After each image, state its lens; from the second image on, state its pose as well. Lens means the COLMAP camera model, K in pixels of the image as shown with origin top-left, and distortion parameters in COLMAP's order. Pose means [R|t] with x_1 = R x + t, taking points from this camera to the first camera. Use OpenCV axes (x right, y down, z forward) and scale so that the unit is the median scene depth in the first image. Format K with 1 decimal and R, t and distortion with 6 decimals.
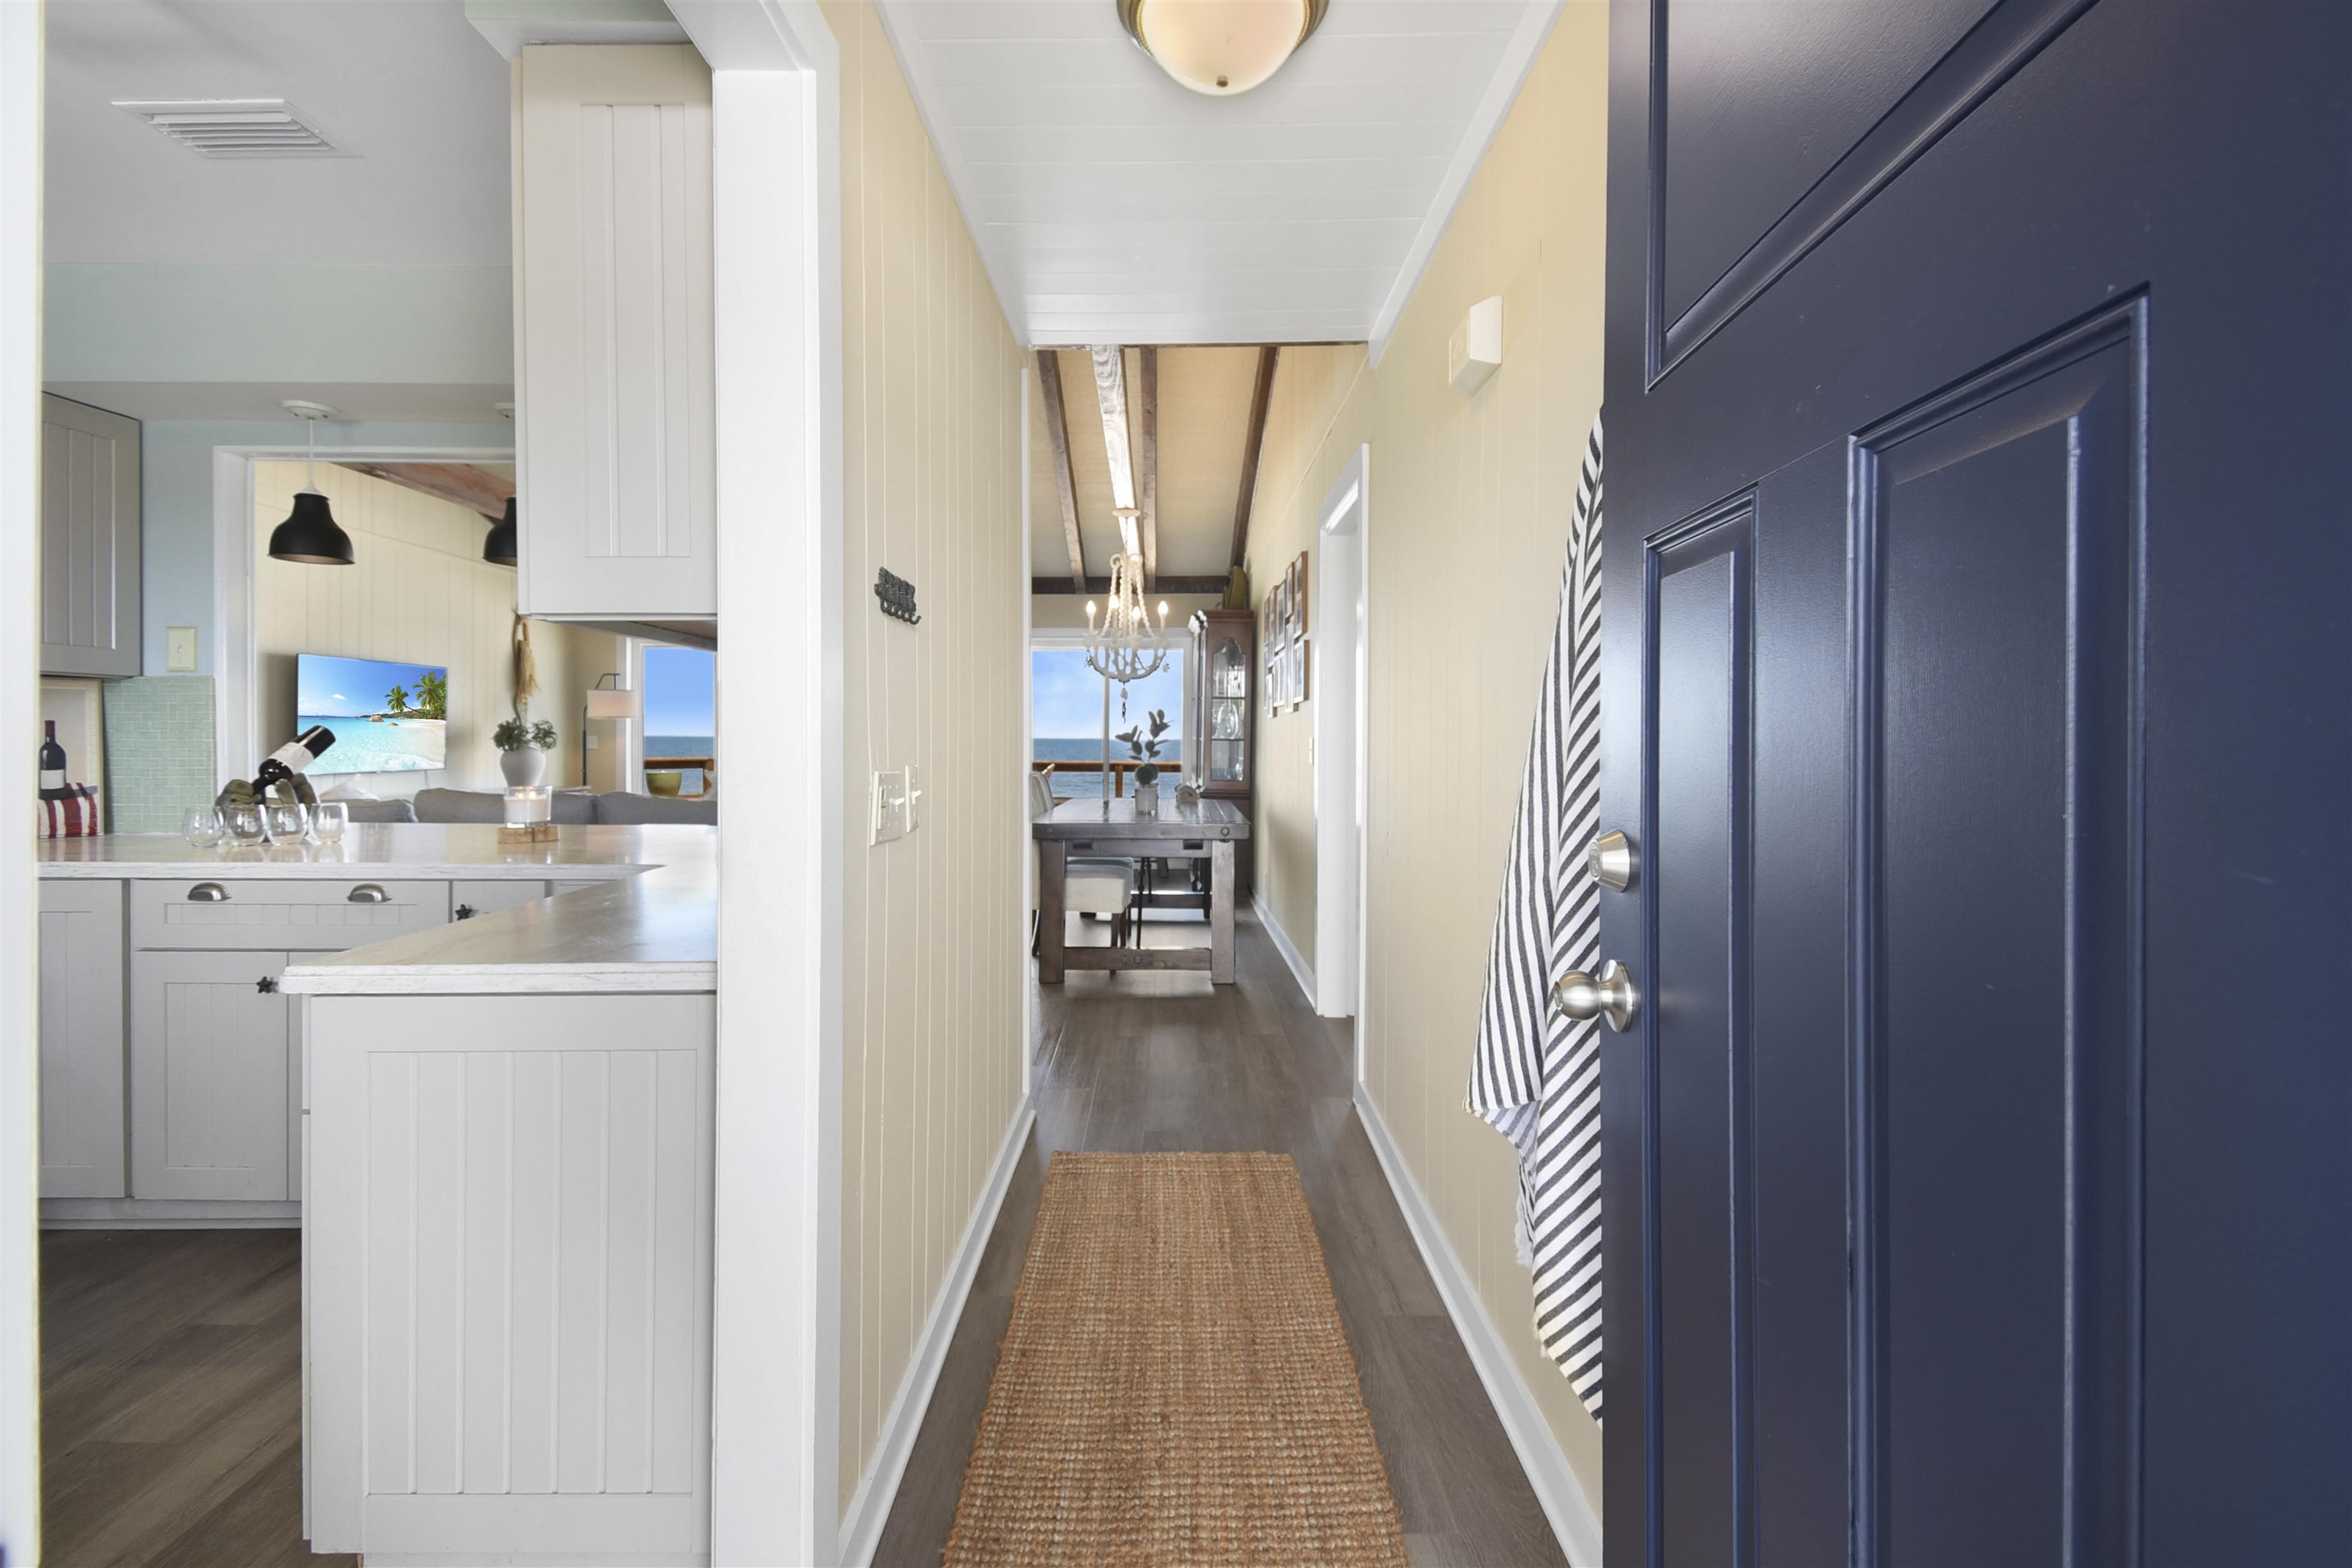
lens RADIAL K [[1046.9, 0, 1180.7], [0, 1046.9, 743.4], [0, 0, 1]] dist [0.003689, -0.007349]
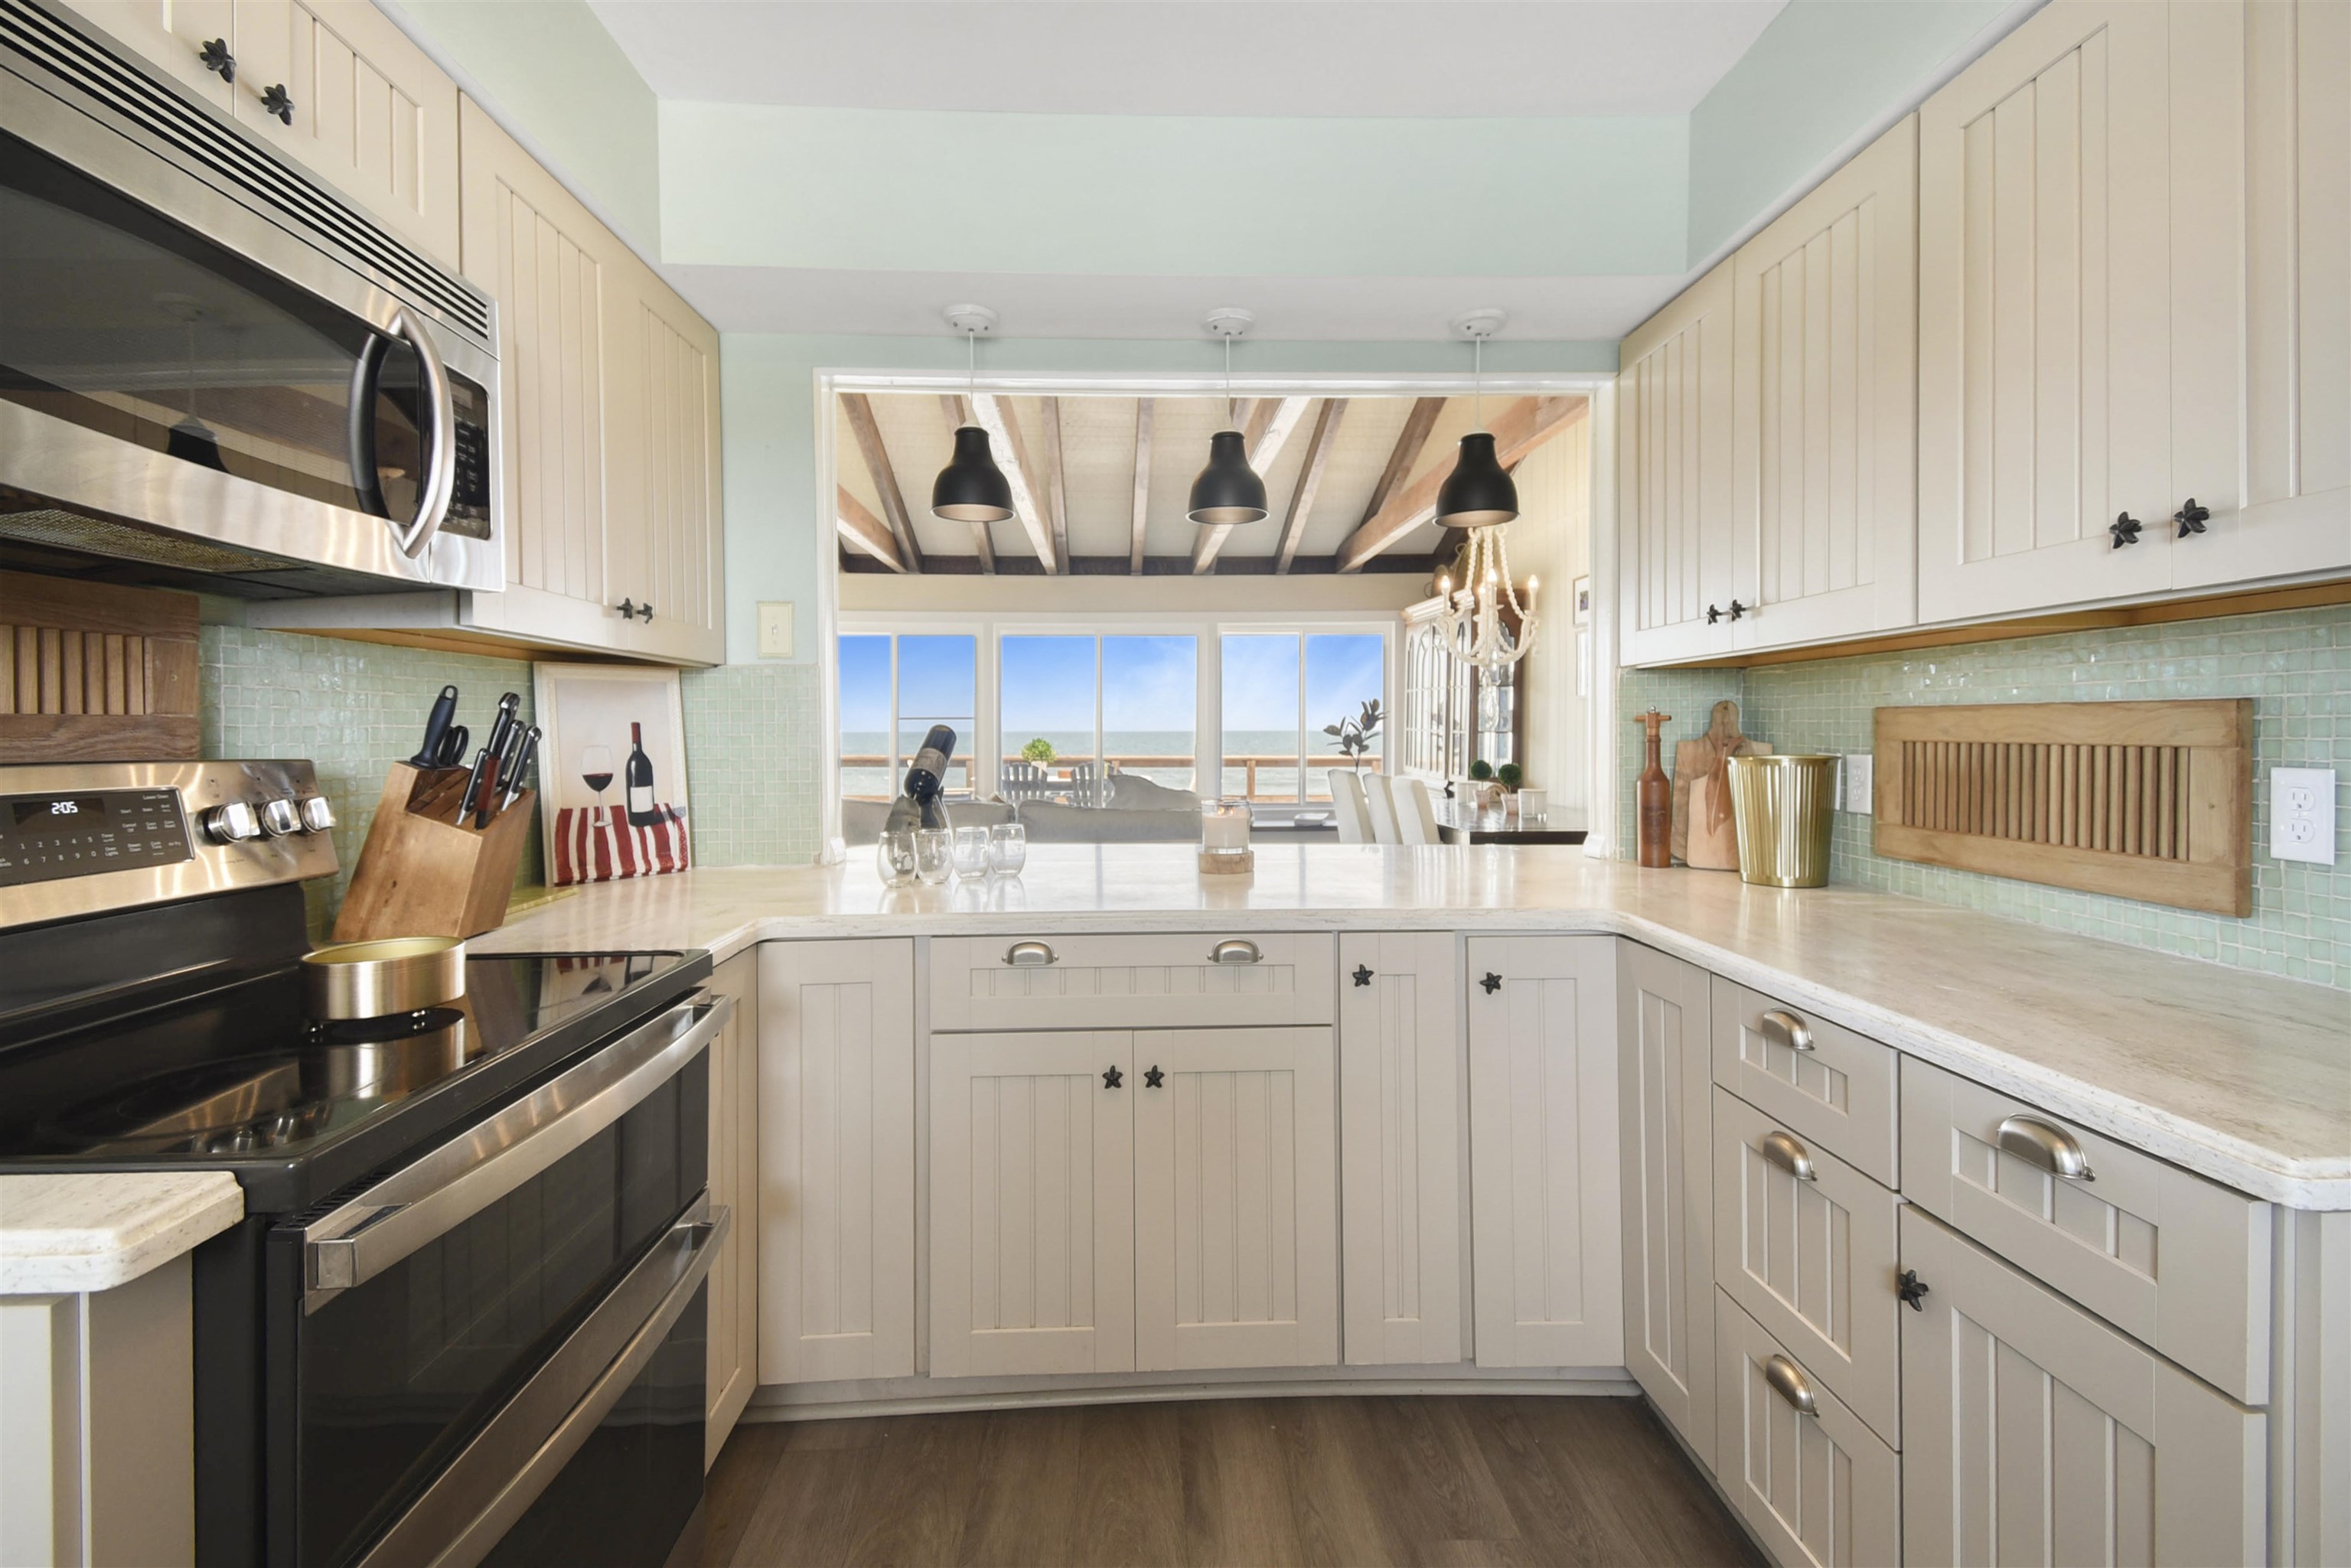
lens RADIAL K [[1046.4, 0, 1176.6], [0, 1046.4, 743.3], [0, 0, 1]] dist [0.003689, -0.007349]
pose [[0.998557, -0.009835, 0.052792, -0.707919], [0.009455, 0.999928, 0.007444, -0.008132], [-0.052861, -0.006934, 0.998578, 0.207133]]
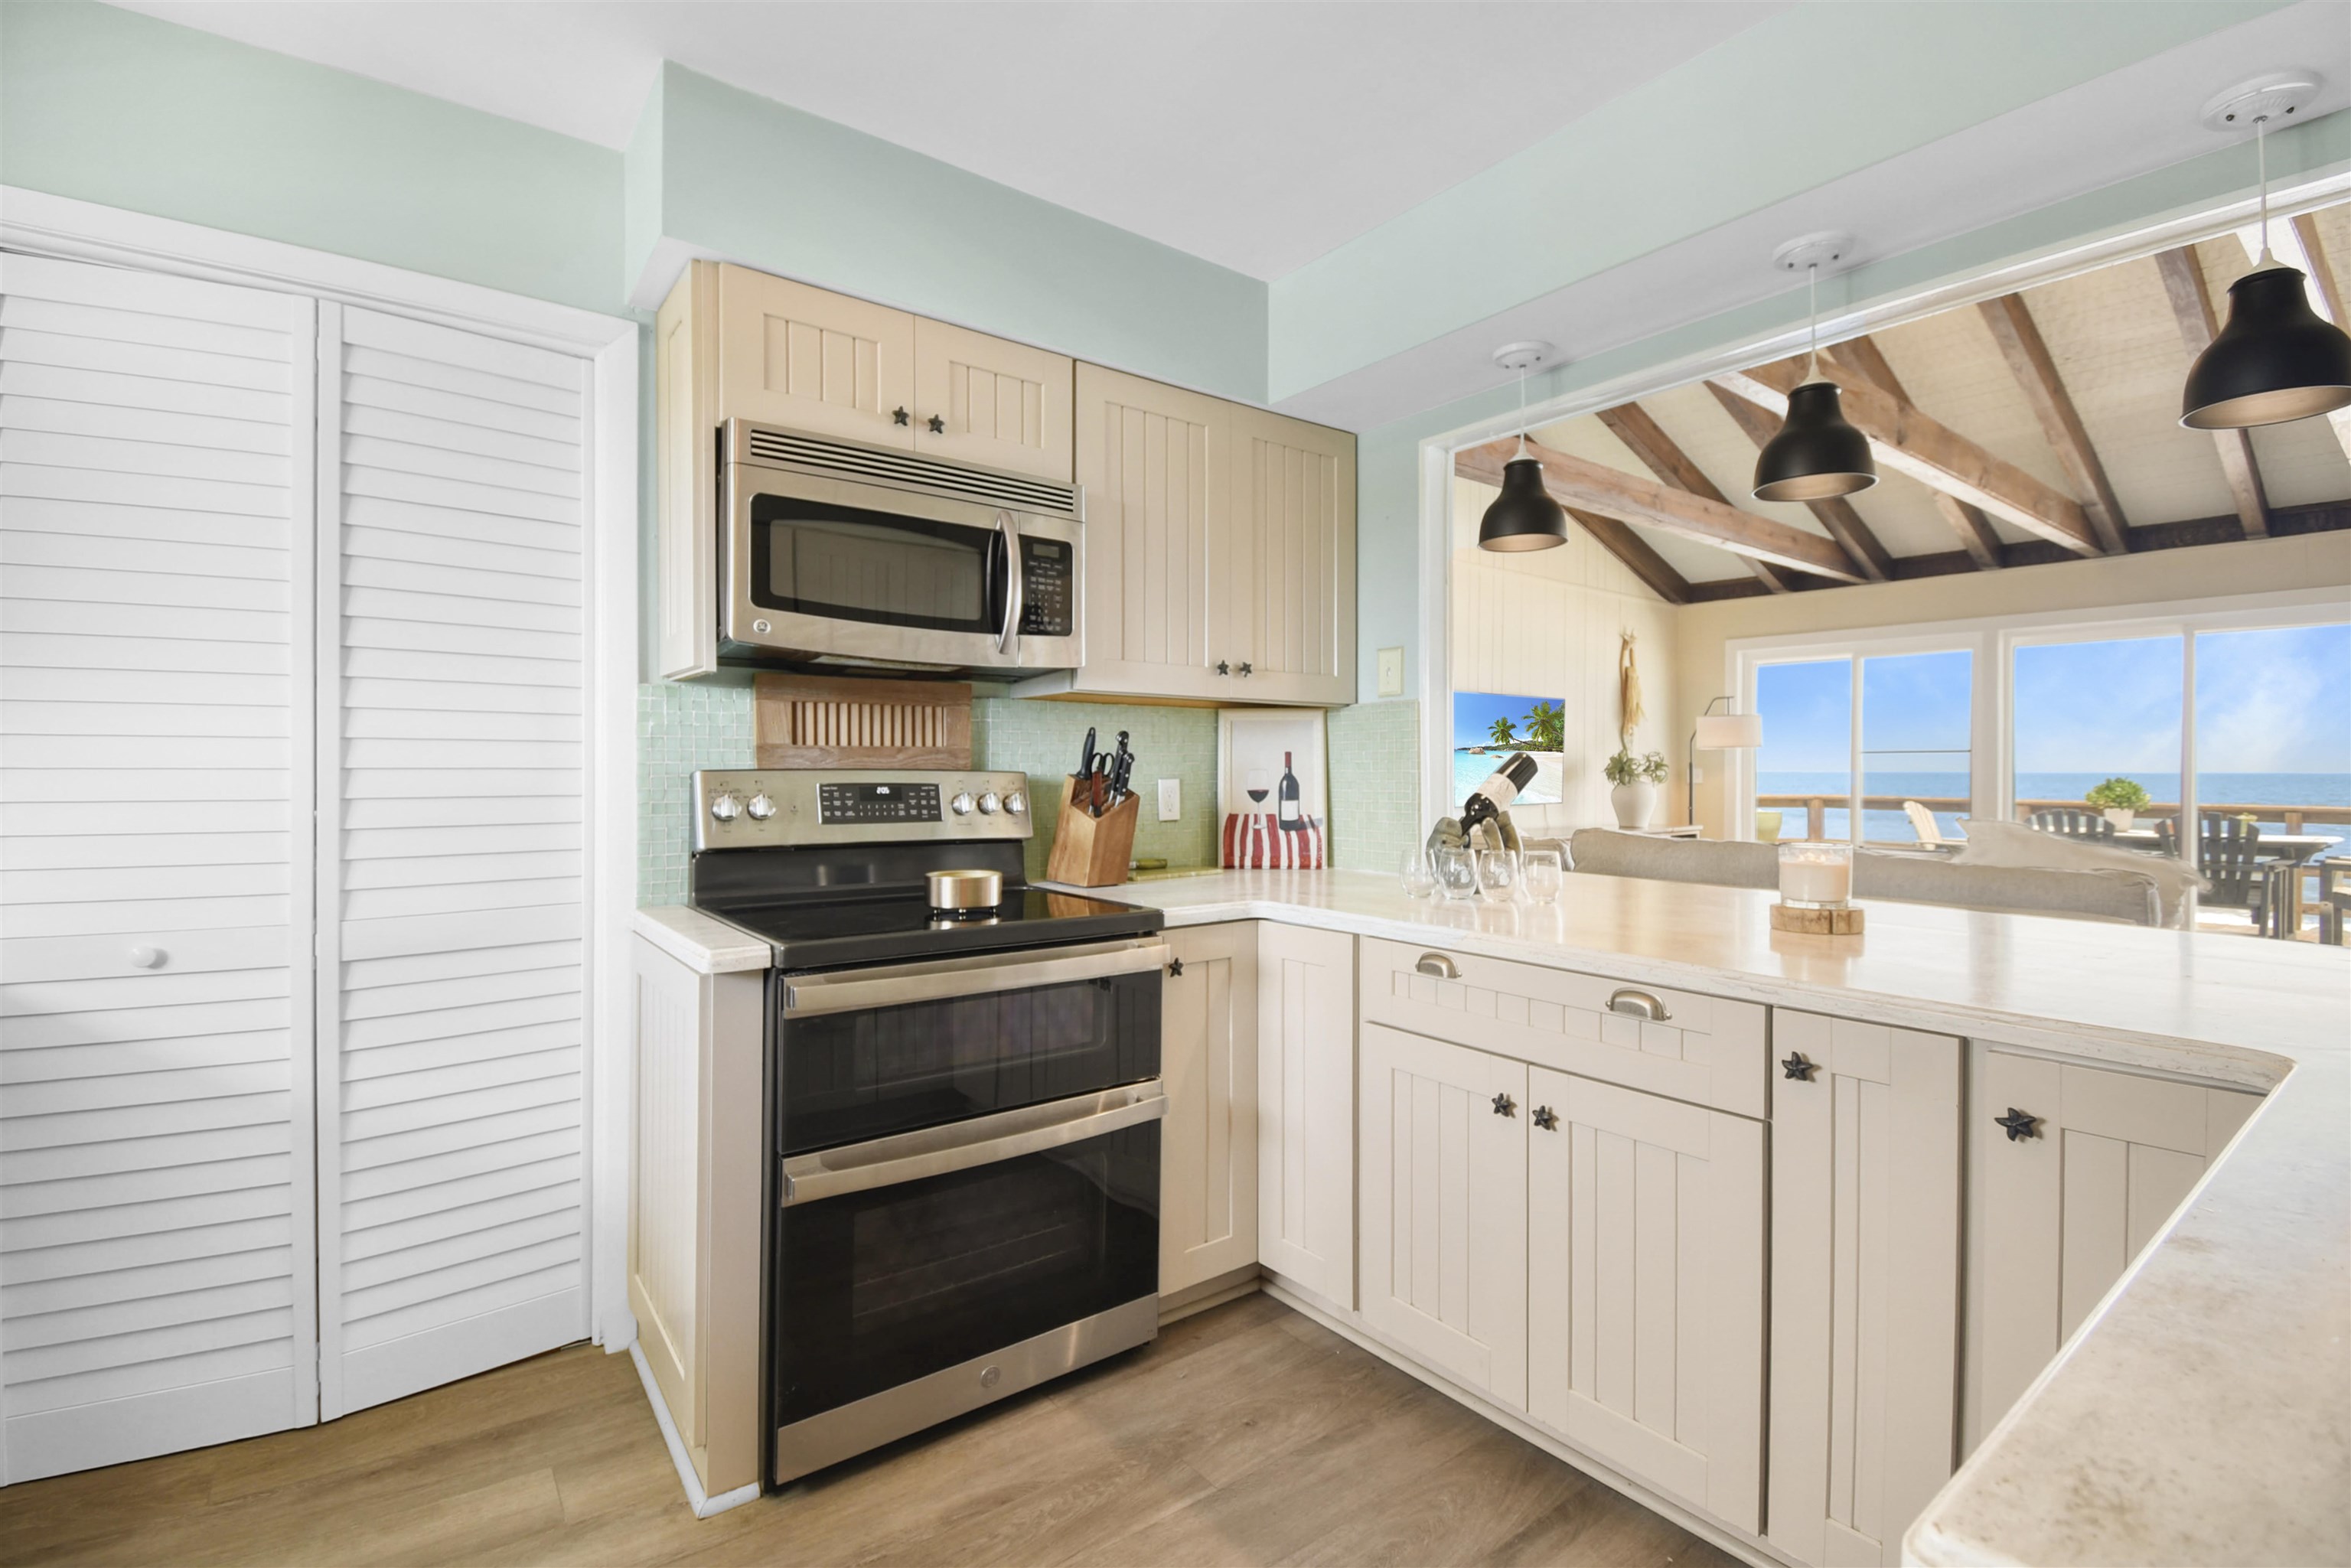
lens RADIAL K [[1046.4, 0, 1172.7], [0, 1046.4, 783.4], [0, 0, 1]] dist [0.003689, -0.007349]
pose [[0.603794, 0.008521, -0.797095, -0.343475], [-0.004186, 0.999963, 0.007518, 0.001716], [0.797130, -0.001203, 0.603807, 0.297171]]
